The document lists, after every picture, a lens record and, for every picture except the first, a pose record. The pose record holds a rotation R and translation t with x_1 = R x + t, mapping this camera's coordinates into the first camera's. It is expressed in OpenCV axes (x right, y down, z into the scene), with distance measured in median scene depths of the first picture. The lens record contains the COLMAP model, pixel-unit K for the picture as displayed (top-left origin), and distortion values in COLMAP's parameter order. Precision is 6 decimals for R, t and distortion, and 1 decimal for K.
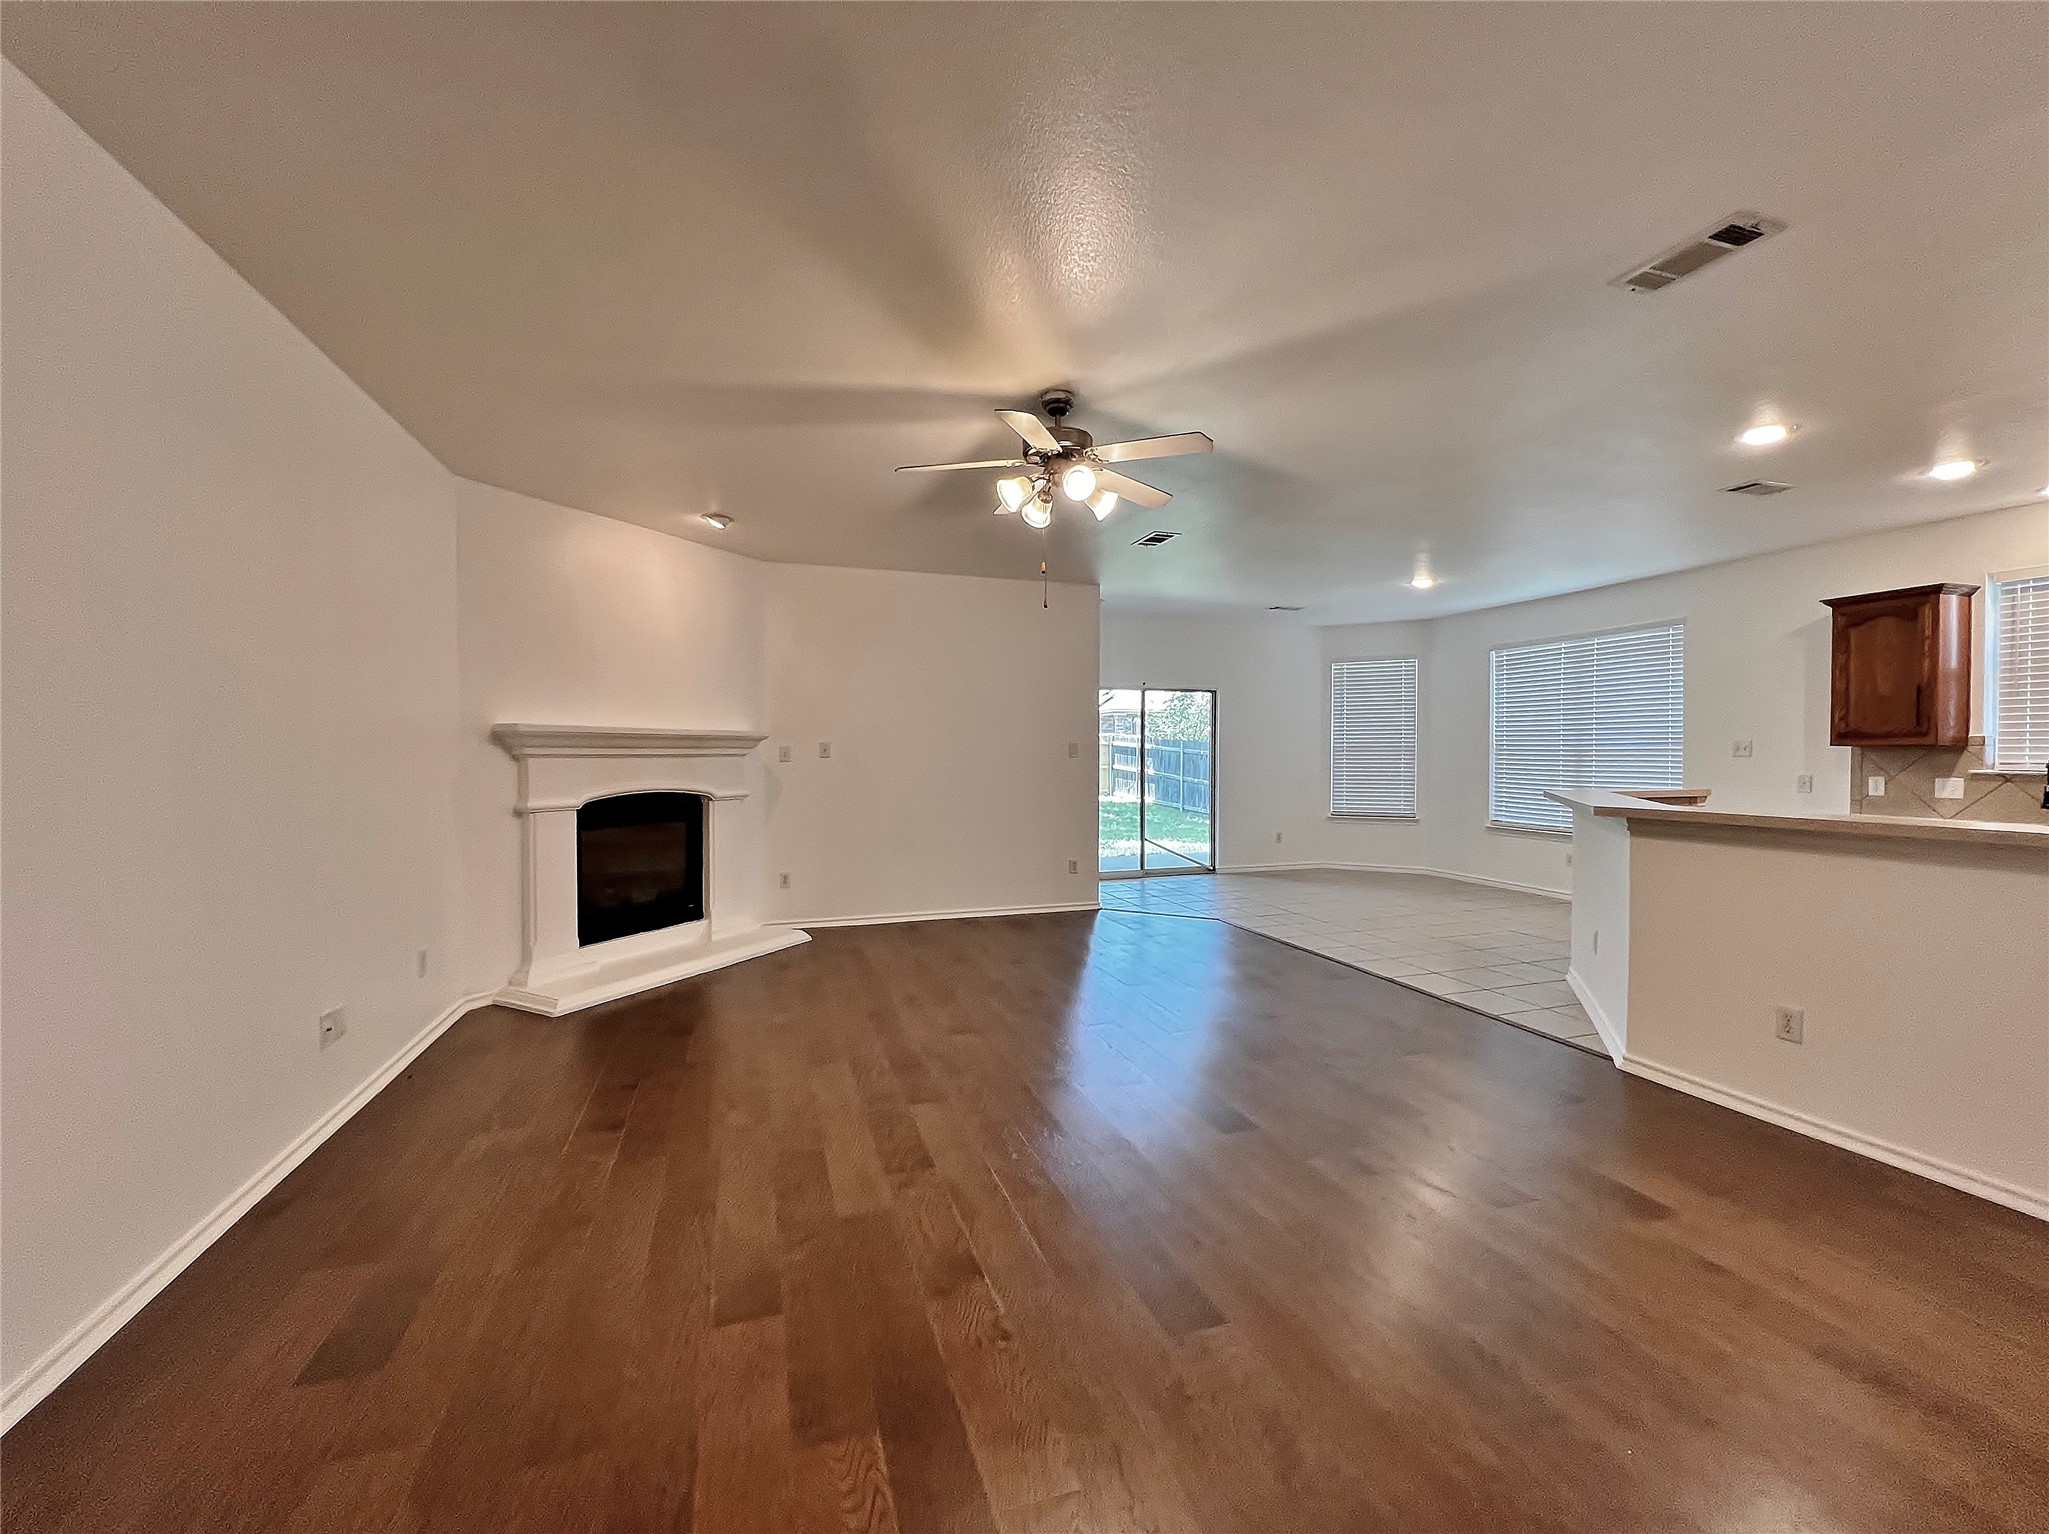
lens RADIAL K [[810.7, 0, 1025.8], [0, 810.7, 763.6], [0, 0, 1]] dist [-0.000923, 0.000305]
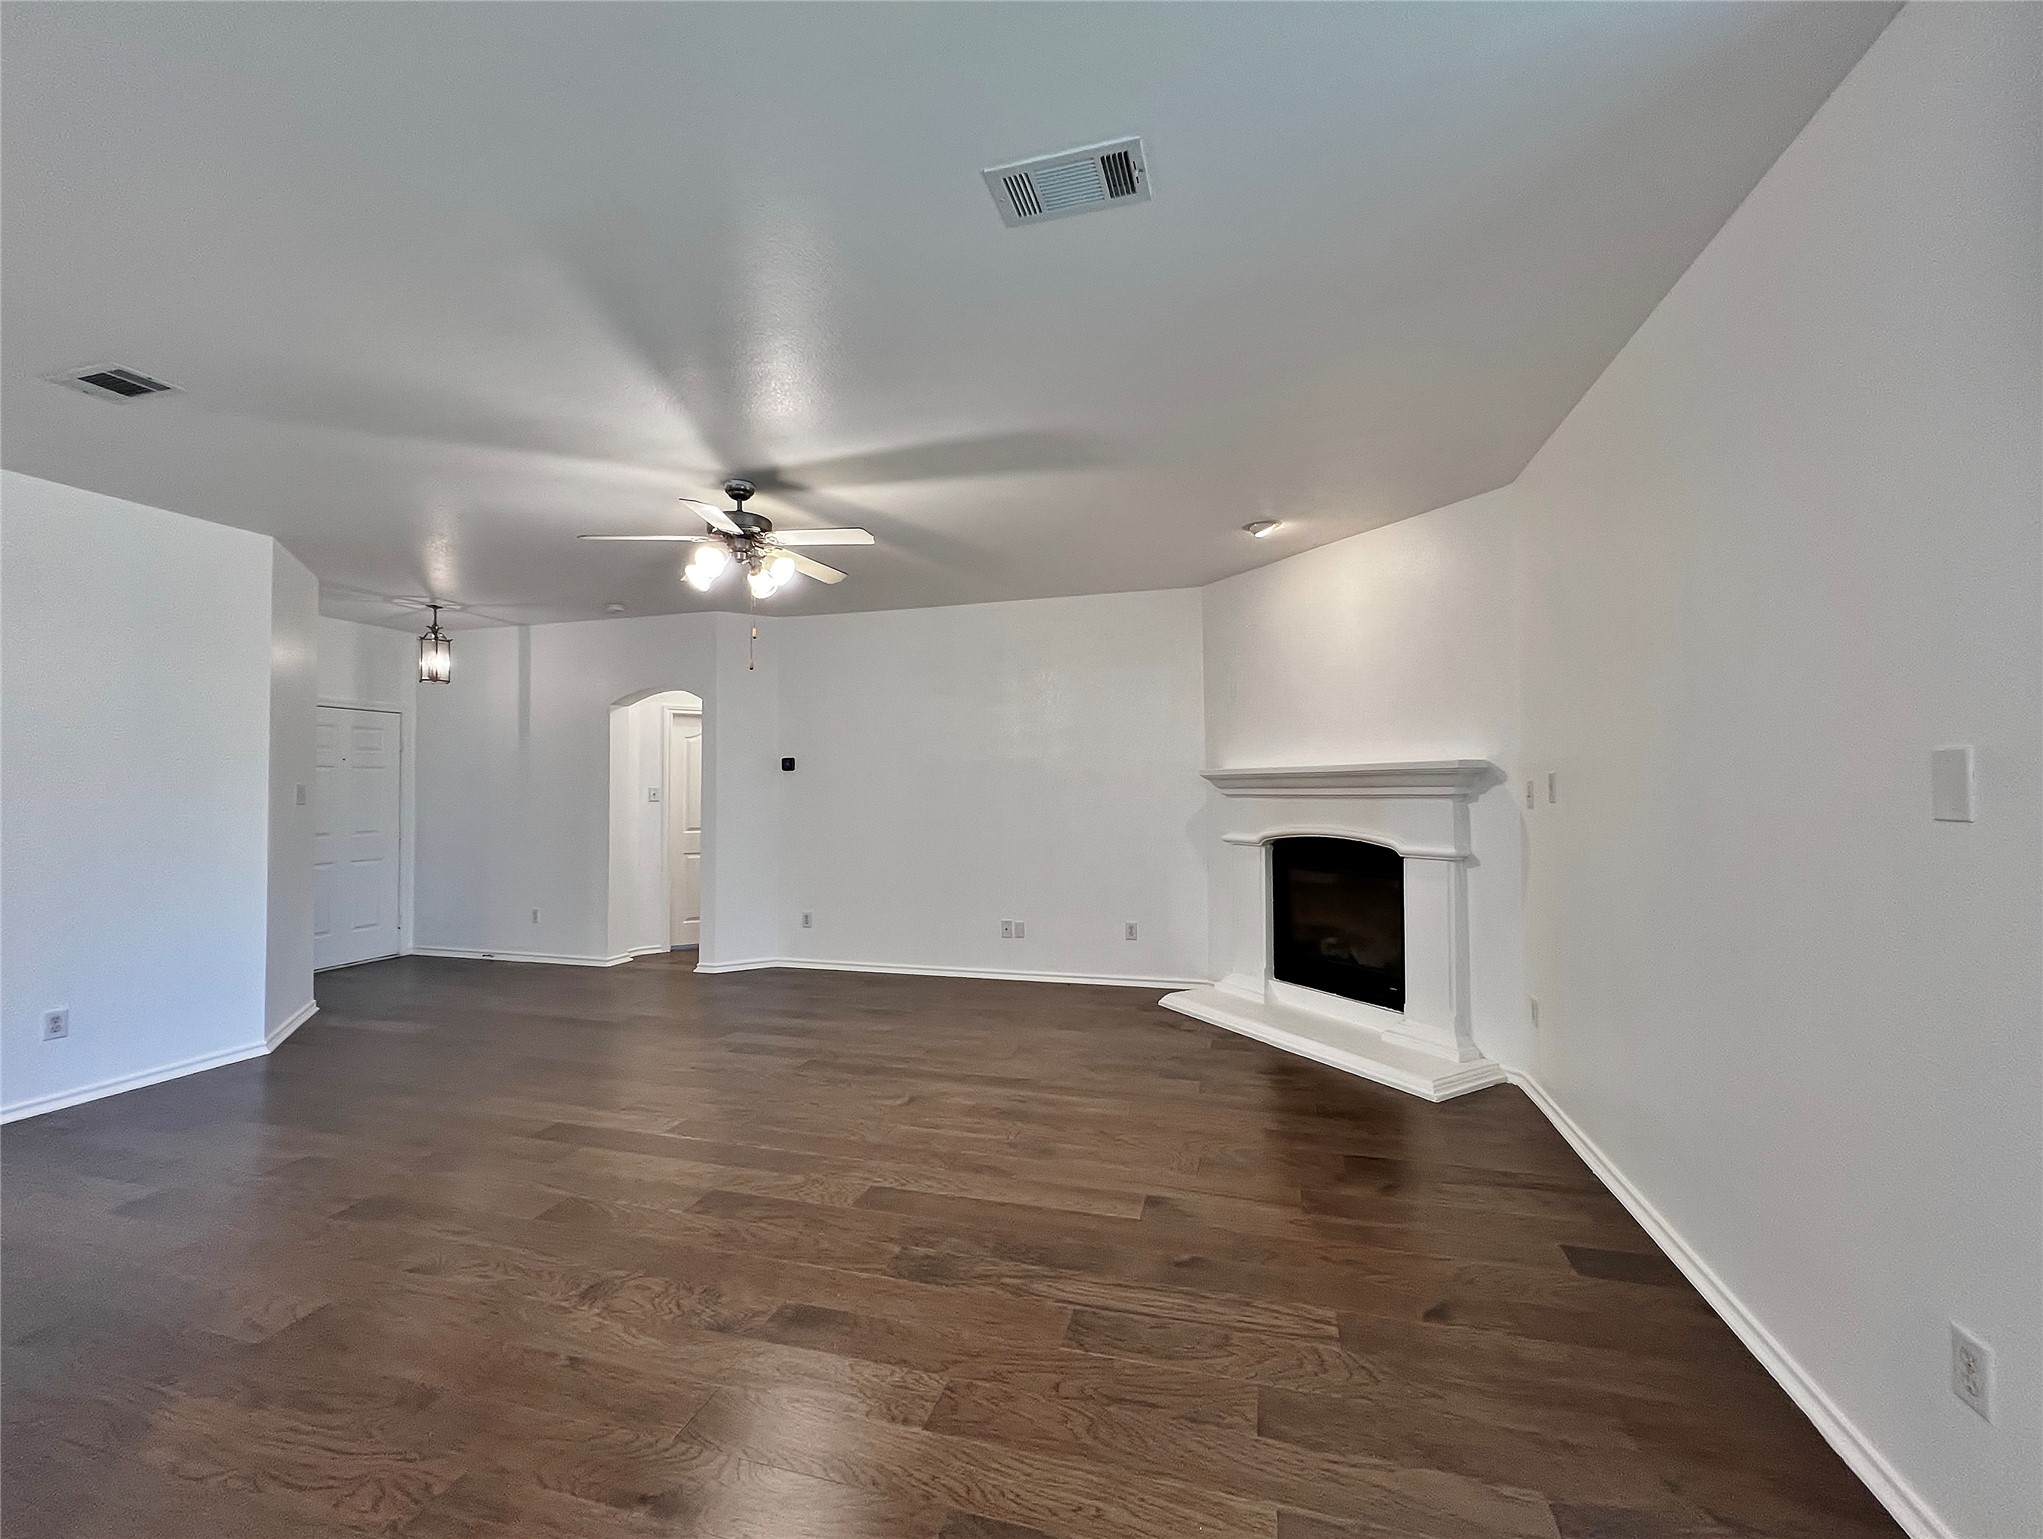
lens RADIAL K [[817.8, 0, 1025.3], [0, 817.8, 765.9], [0, 0, 1]] dist [-0.003561, -0.000216]
pose [[-0.551669, -0.016893, -0.833892, 0.496539], [-0.006072, 0.999850, -0.016238, -0.027954], [0.834041, -0.003895, -0.551689, 1.277600]]
